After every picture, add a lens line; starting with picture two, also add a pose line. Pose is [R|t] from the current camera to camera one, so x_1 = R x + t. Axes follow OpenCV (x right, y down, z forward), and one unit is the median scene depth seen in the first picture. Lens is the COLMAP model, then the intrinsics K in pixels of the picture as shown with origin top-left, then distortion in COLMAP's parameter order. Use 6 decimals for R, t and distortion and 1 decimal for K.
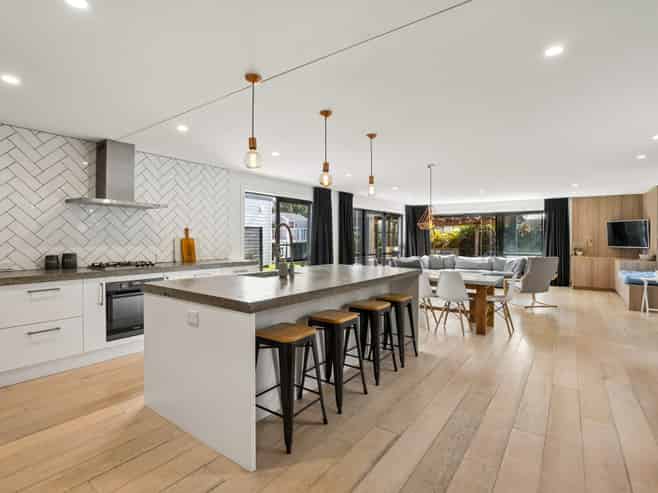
lens RADIAL K [[345.0, 0, 335.7], [0, 345.0, 237.3], [0, 0, 1]] dist [-0.029704, 0.003595]
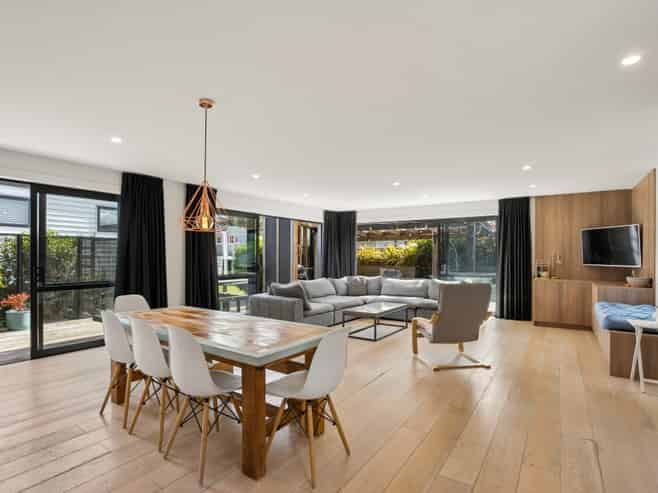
lens RADIAL K [[345.0, 0, 342.1], [0, 345.0, 254.4], [0, 0, 1]] dist [-0.029704, 0.003595]
pose [[0.999363, -0.001093, 0.035671, 0.270724], [0.001175, 0.999997, -0.002286, 0.006649], [-0.035668, 0.002327, 0.999361, 0.303560]]
